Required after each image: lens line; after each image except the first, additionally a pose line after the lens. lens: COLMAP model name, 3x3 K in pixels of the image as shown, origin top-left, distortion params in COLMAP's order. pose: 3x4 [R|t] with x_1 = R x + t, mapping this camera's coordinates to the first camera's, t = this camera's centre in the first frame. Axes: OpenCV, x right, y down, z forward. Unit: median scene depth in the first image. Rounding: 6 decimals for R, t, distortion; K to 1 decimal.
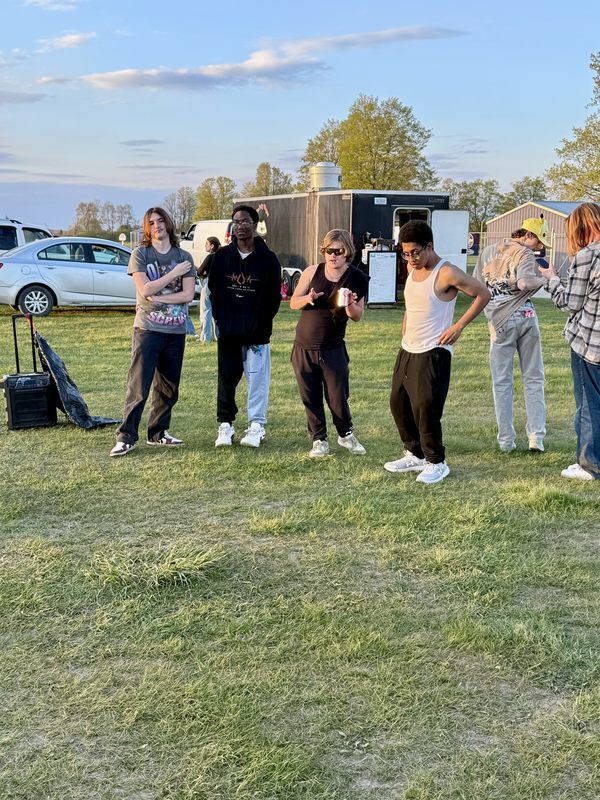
lens RADIAL K [[1045.3, 0, 300.0], [0, 1045.3, 400.0], [0, 0, 1]] dist [0.315727, -0.807191]
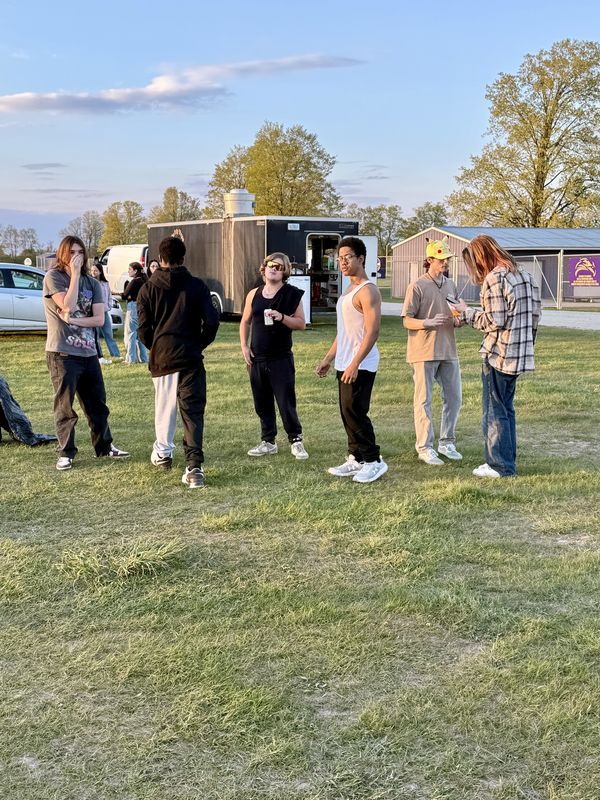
lens RADIAL K [[1045.3, 0, 300.0], [0, 1045.3, 400.0], [0, 0, 1]] dist [0.315727, -0.807191]
pose [[0.996154, -0.019792, 0.085355, -0.031192], [0.021621, 0.999555, -0.020549, 0.012242], [-0.084911, 0.022316, 0.996139, -0.101077]]
